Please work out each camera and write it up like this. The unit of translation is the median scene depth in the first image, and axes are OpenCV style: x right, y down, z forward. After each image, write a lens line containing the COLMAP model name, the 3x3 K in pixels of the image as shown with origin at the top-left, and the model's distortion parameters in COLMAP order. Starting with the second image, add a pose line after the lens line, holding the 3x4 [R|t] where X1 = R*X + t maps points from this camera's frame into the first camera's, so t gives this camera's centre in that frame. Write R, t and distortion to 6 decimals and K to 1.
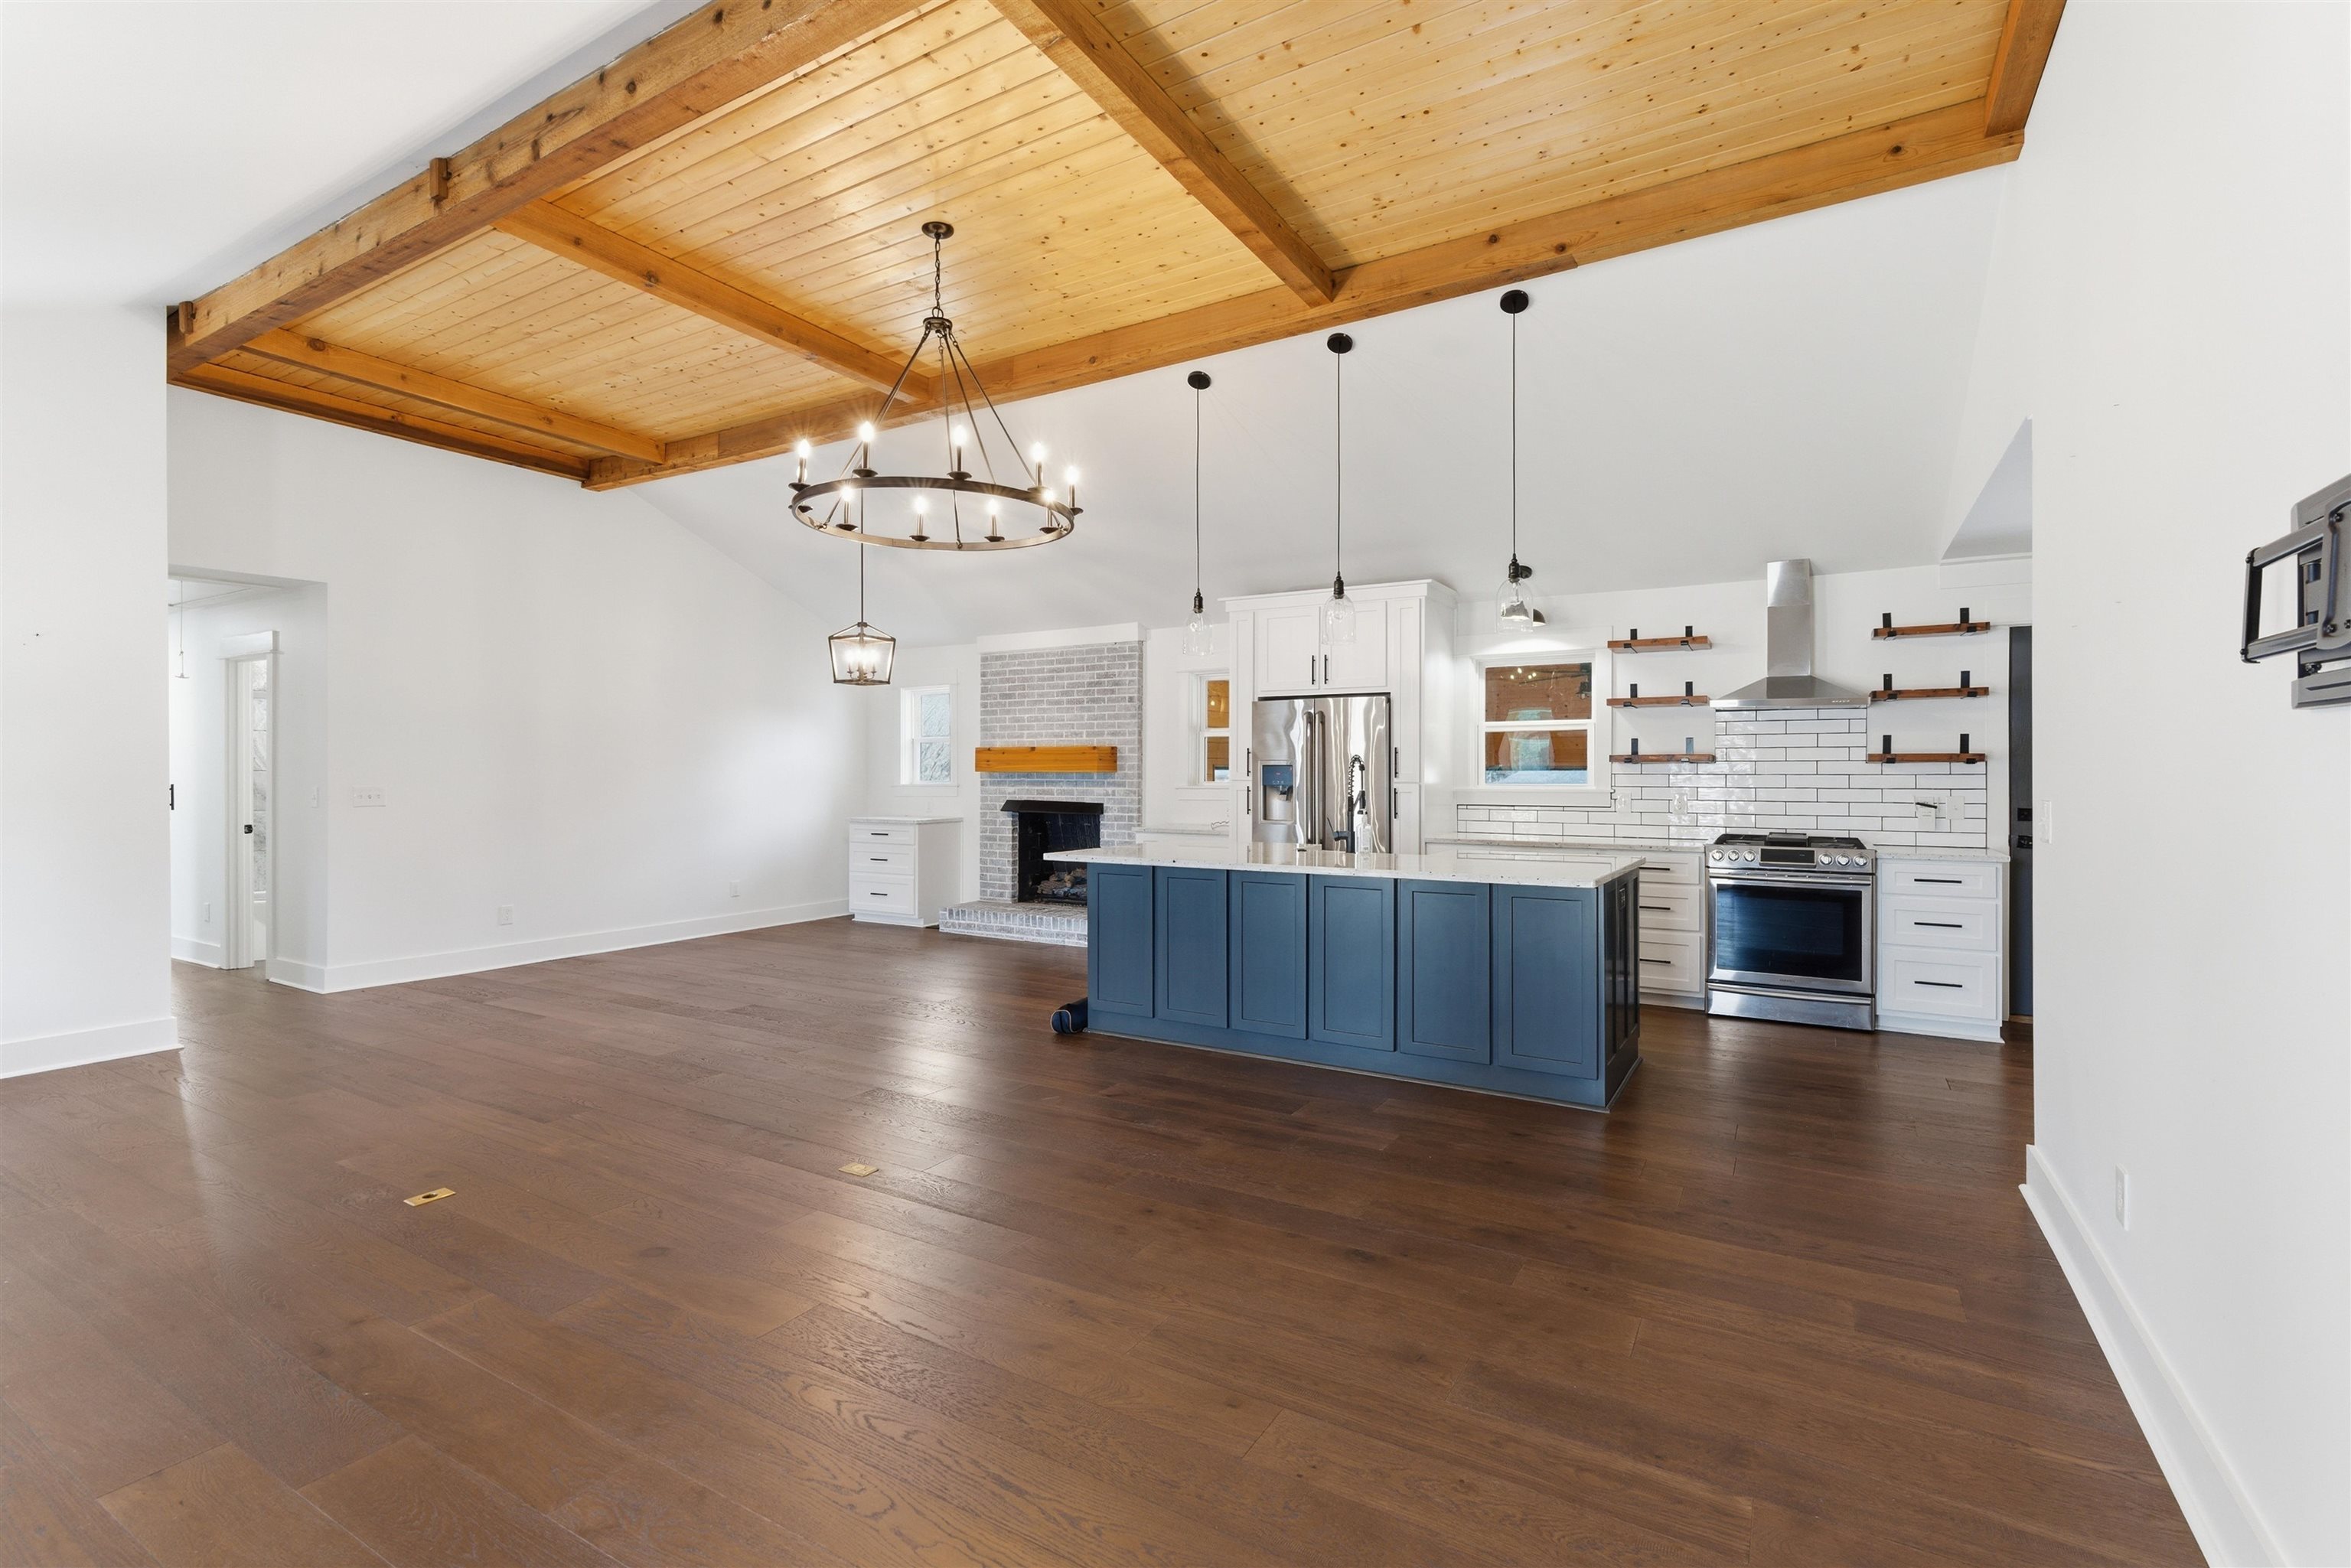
lens RADIAL K [[1075.4, 0, 1158.9], [0, 1075.4, 779.4], [0, 0, 1]] dist [0.015614, 0.000353]
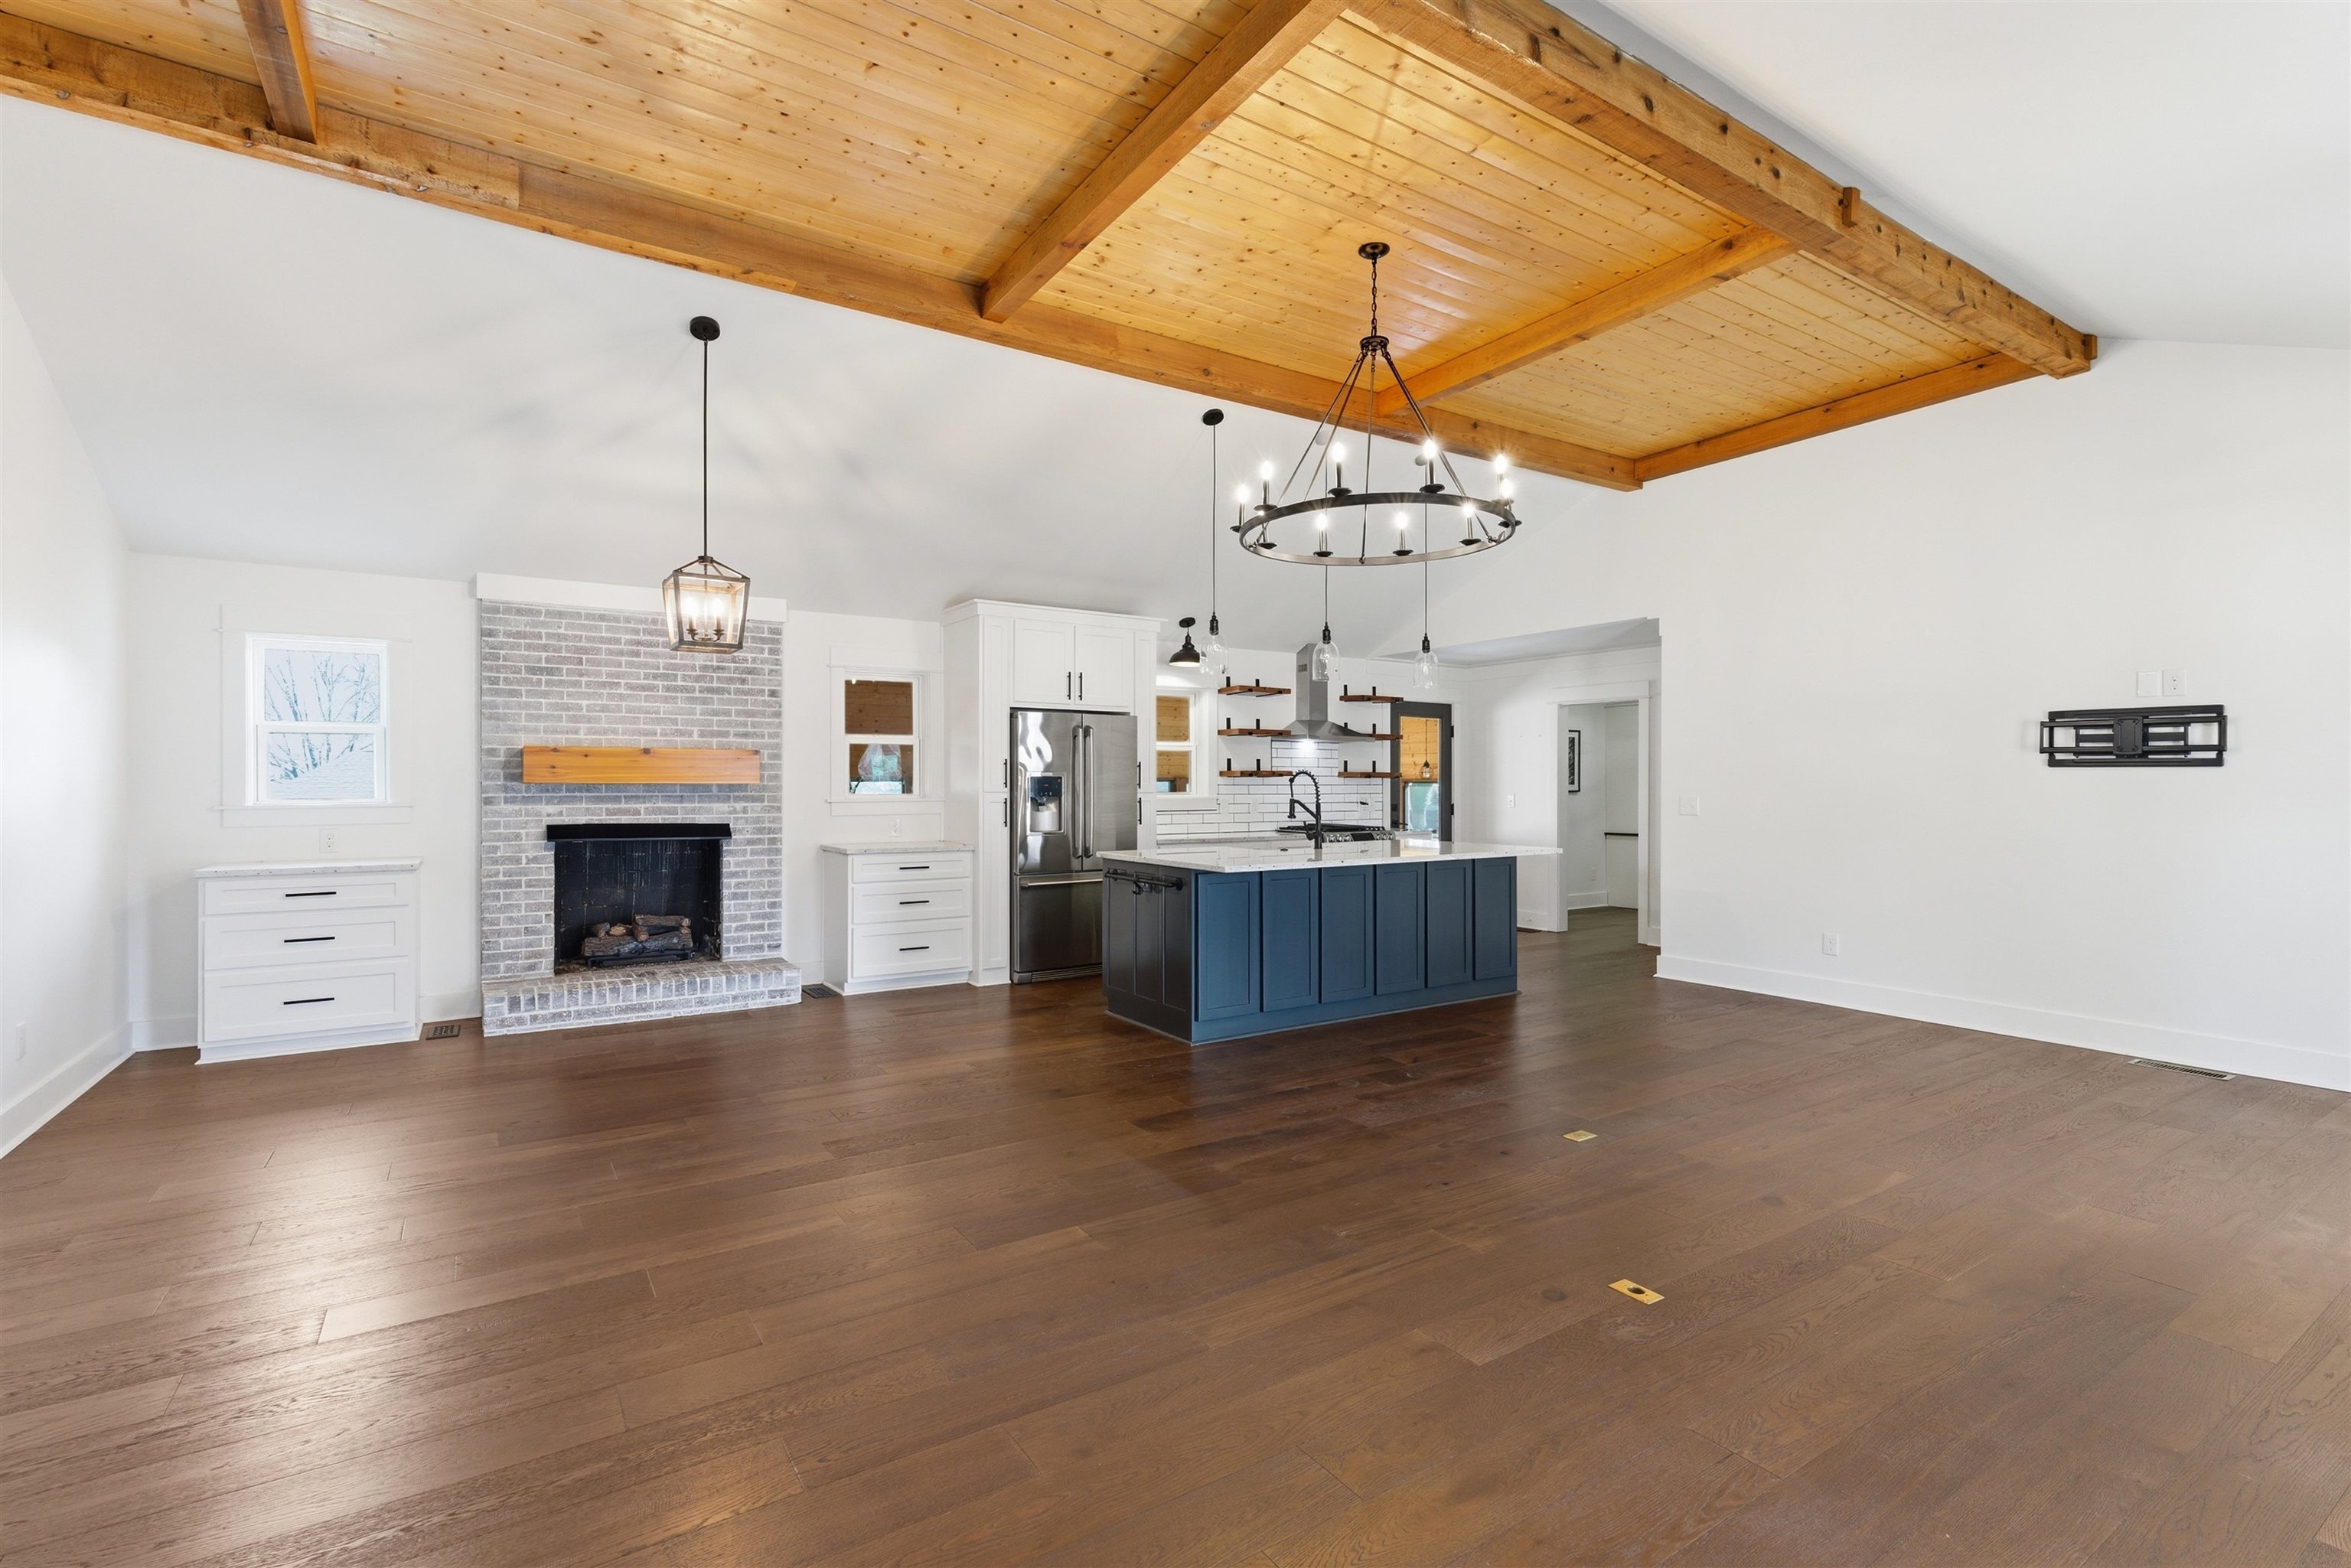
lens RADIAL K [[1075.4, 0, 1166.1], [0, 1075.4, 783.1], [0, 0, 1]] dist [0.015614, 0.000353]
pose [[0.433846, 0.001050, 0.900987, -0.628676], [0.007014, 0.999965, -0.004542, -0.001371], [-0.900960, 0.008290, 0.433823, 0.385076]]
